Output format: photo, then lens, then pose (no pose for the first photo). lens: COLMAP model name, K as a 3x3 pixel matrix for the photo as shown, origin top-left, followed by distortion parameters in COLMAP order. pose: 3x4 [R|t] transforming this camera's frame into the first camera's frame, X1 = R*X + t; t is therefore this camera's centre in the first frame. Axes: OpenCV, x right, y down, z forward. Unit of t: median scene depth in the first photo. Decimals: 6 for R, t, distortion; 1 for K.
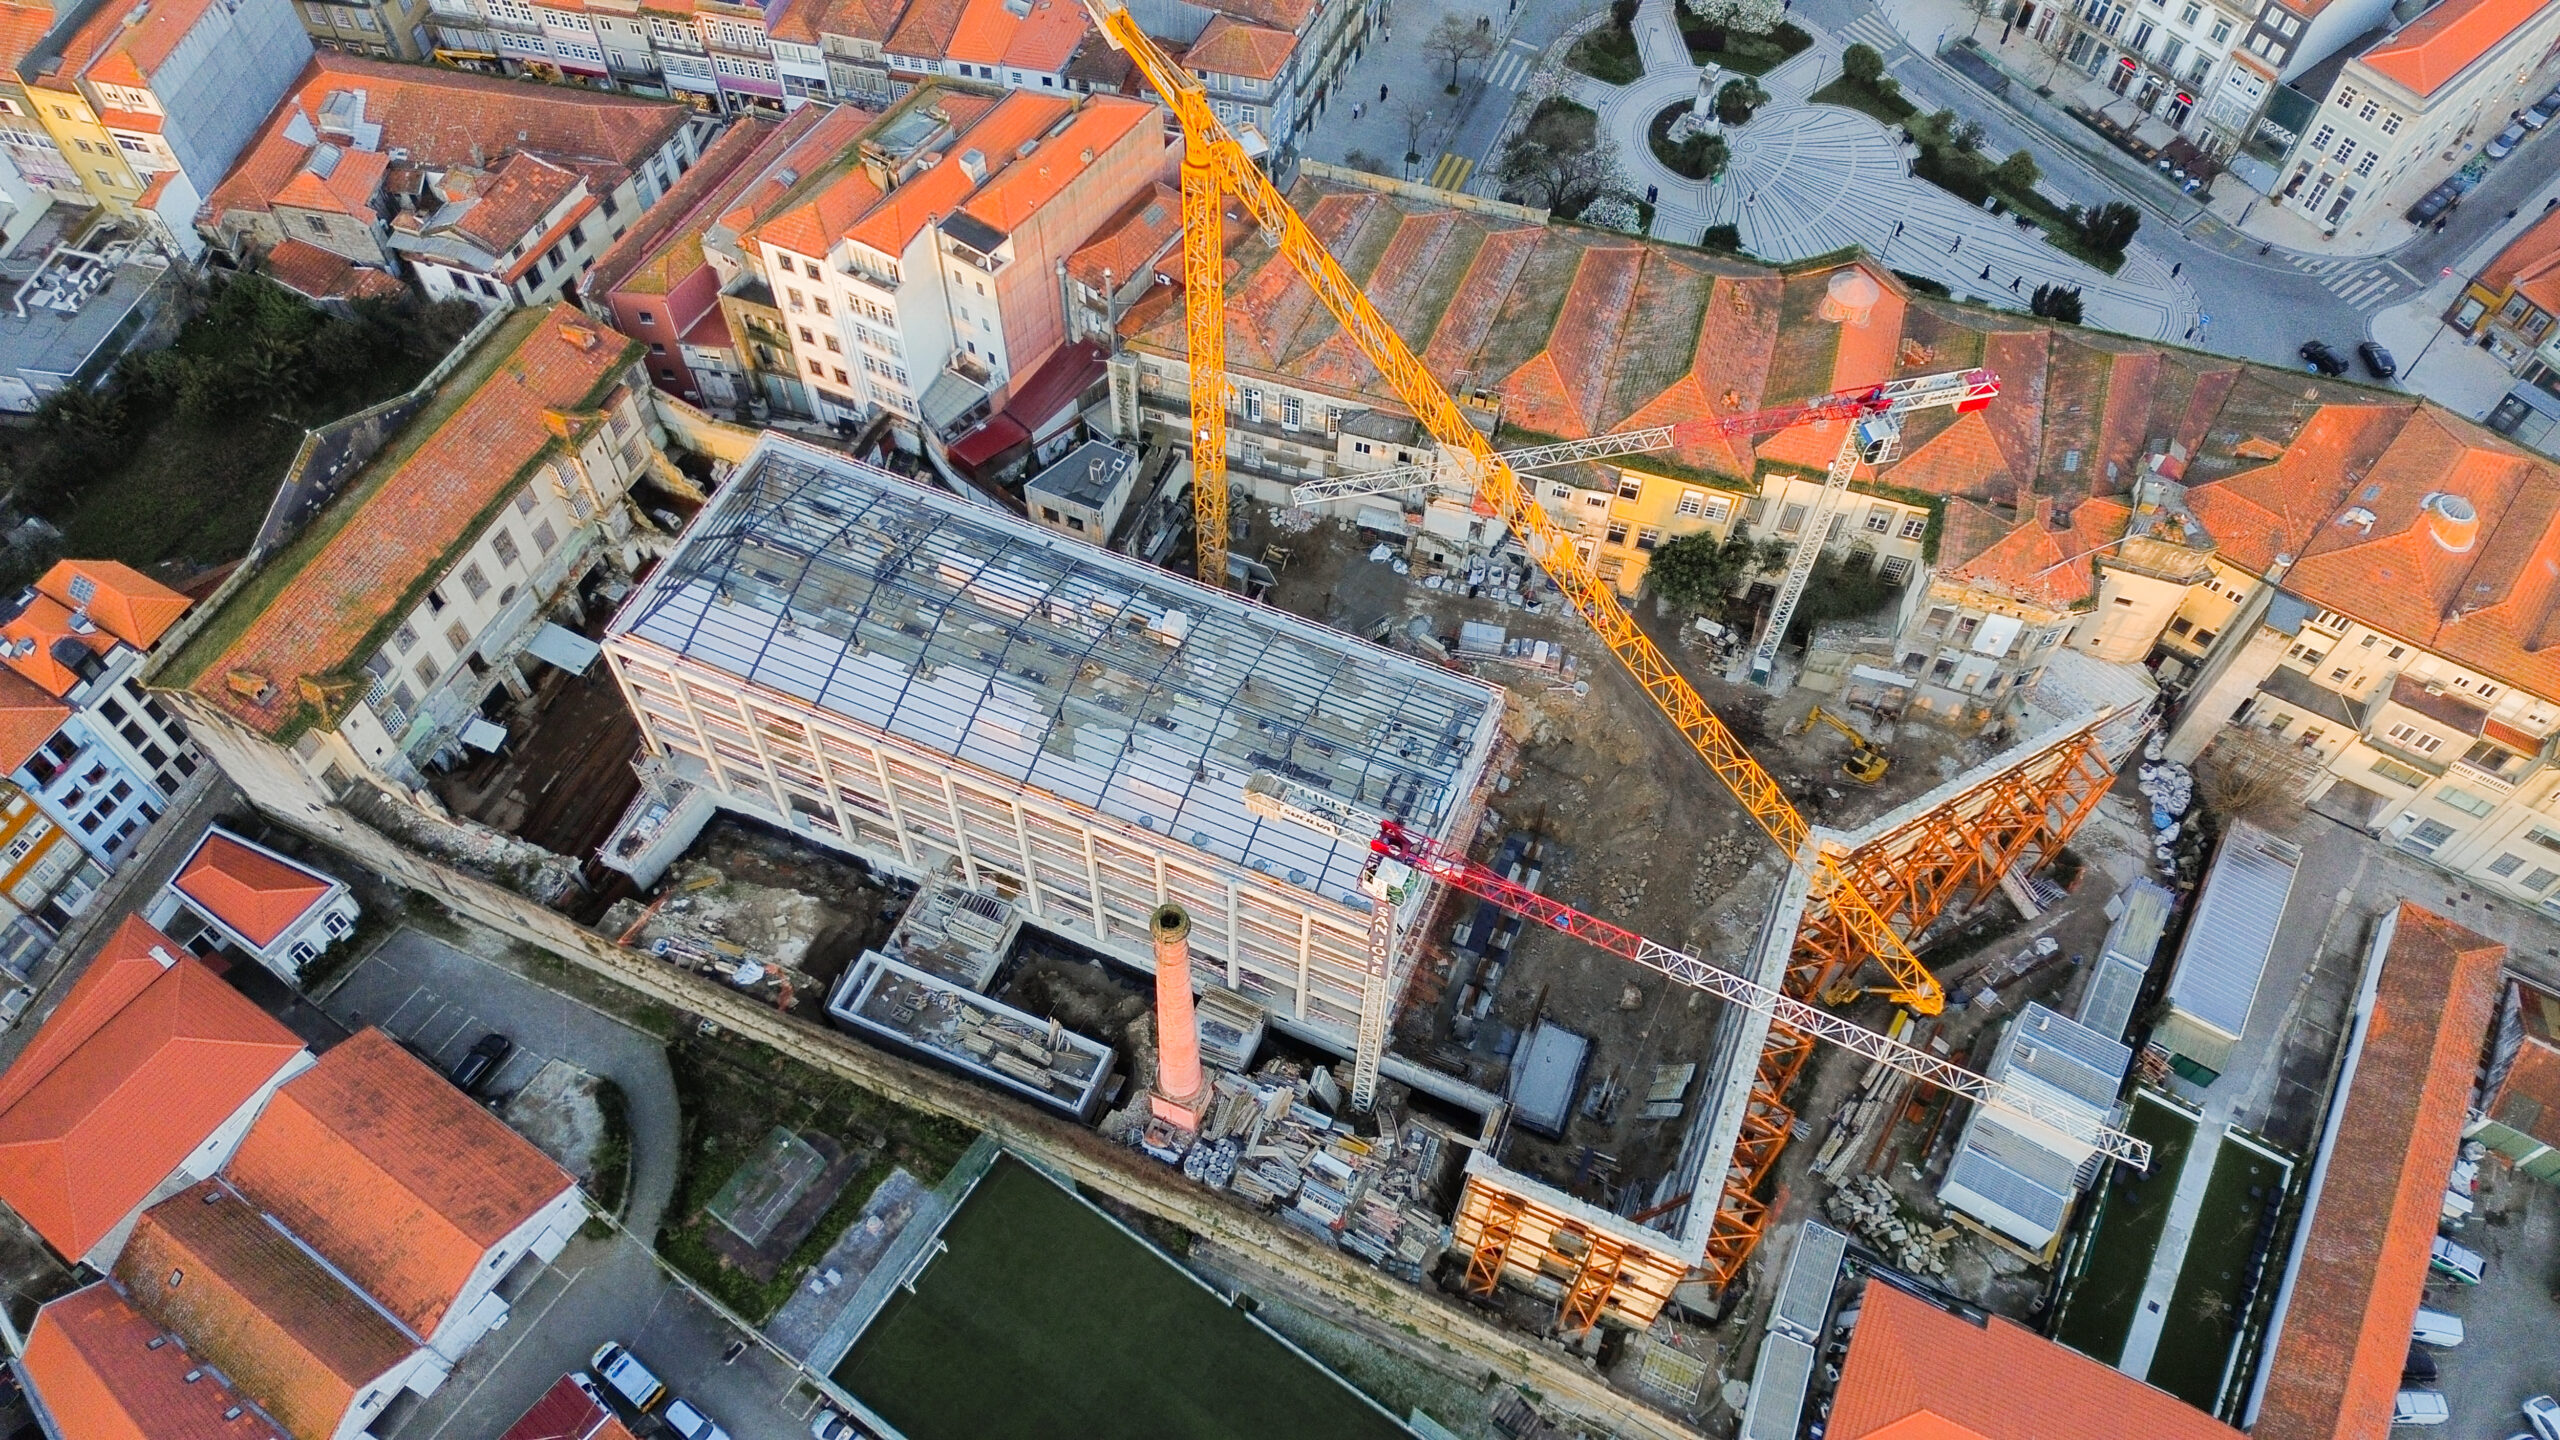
lens RADIAL K [[1816.2, 0, 1243.5], [0, 1816.2, 767.5], [0, 0, 1]] dist [0.090043, -0.093766]
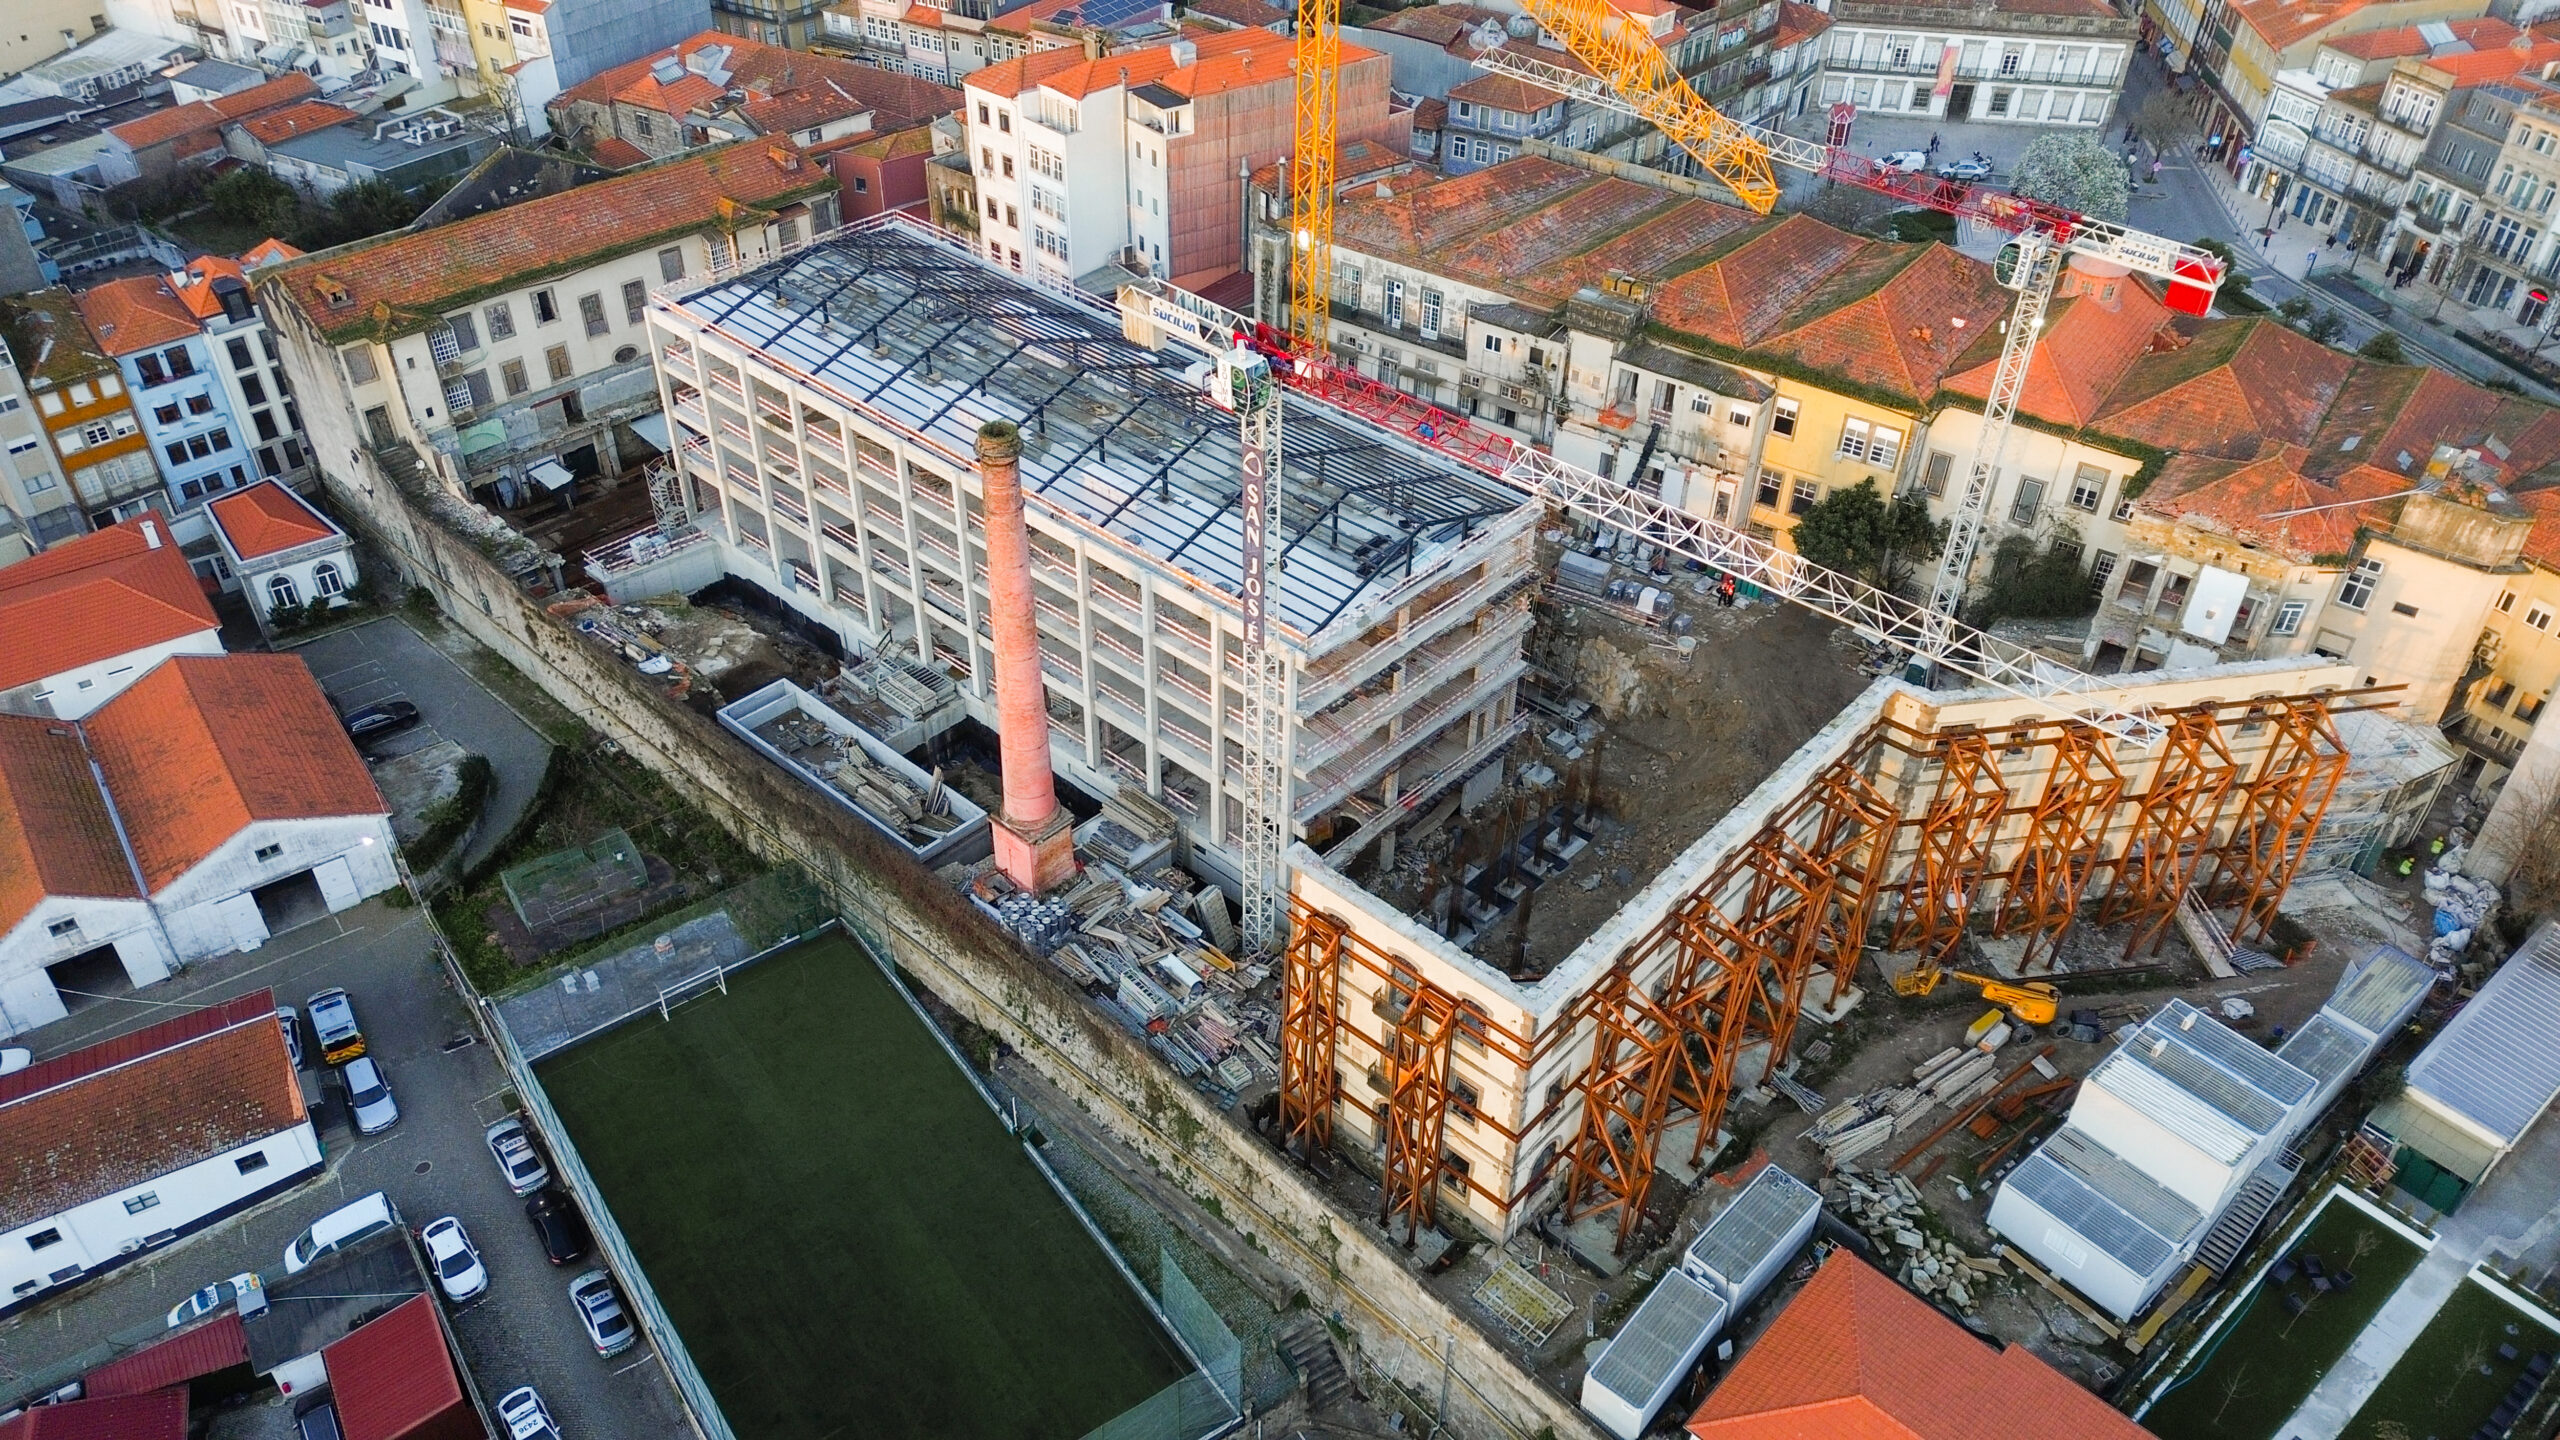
lens RADIAL K [[1816.2, 0, 1243.5], [0, 1816.2, 767.5], [0, 0, 1]] dist [0.090043, -0.093766]
pose [[0.942214, 0.208222, -0.262443, 0.235548], [-0.284998, 0.909967, -0.301225, 0.330206], [0.176092, 0.358614, 0.916726, 0.233618]]
